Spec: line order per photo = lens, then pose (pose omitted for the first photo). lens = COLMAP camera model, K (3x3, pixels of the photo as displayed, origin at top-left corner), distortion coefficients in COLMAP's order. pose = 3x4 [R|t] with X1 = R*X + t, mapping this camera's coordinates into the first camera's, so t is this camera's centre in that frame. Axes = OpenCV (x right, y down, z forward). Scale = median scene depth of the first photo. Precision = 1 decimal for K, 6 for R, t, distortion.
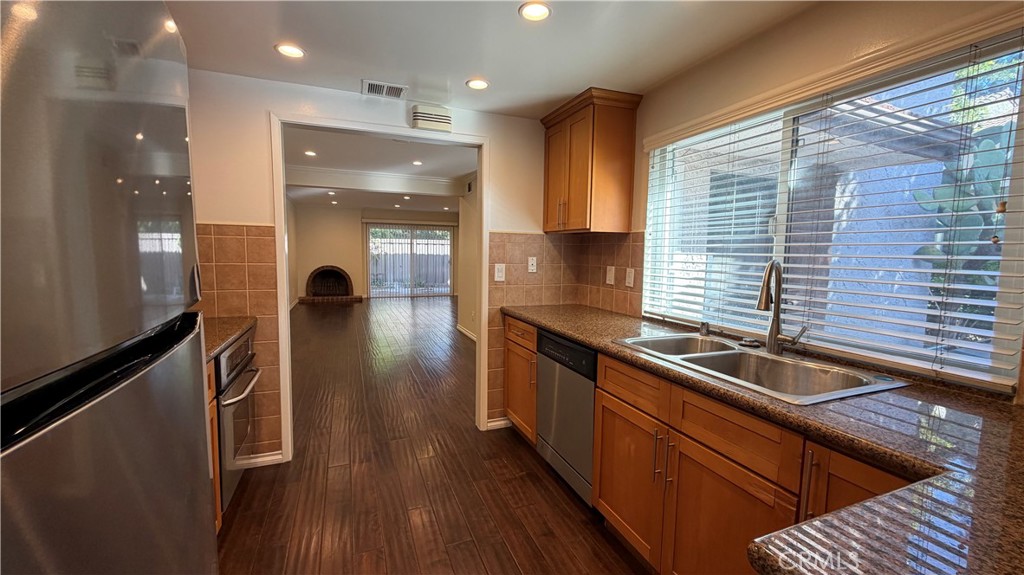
lens RADIAL K [[407.6, 0, 512.8], [0, 407.6, 292.1], [0, 0, 1]] dist [0.001222, -0.000233]
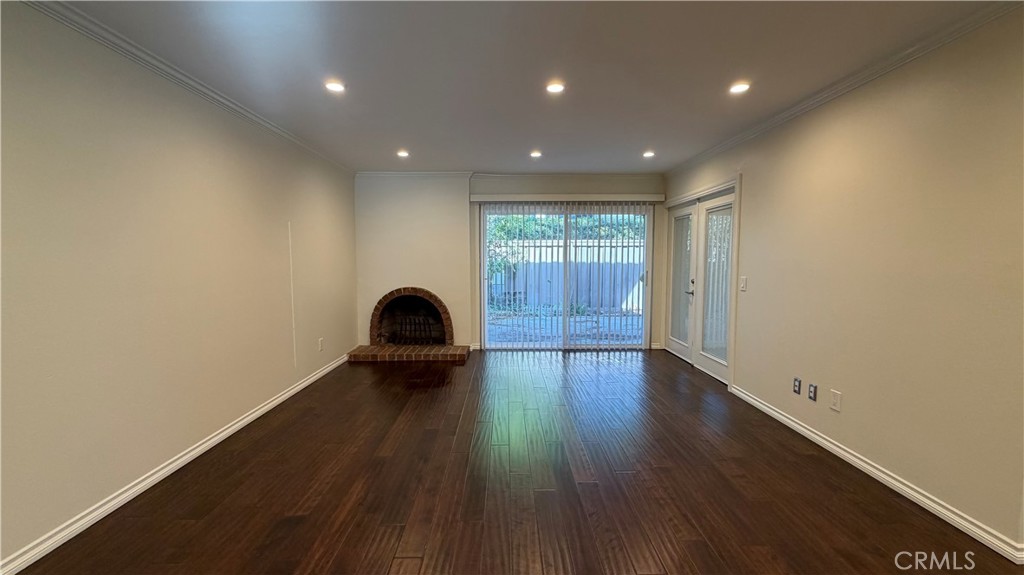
lens RADIAL K [[407.6, 0, 511.5], [0, 407.6, 290.6], [0, 0, 1]] dist [0.001222, -0.000233]
pose [[0.931619, 0.010600, -0.363283, -0.134156], [-0.018591, 0.999656, -0.018508, -0.051225], [0.362962, 0.023996, 0.931495, 0.532733]]
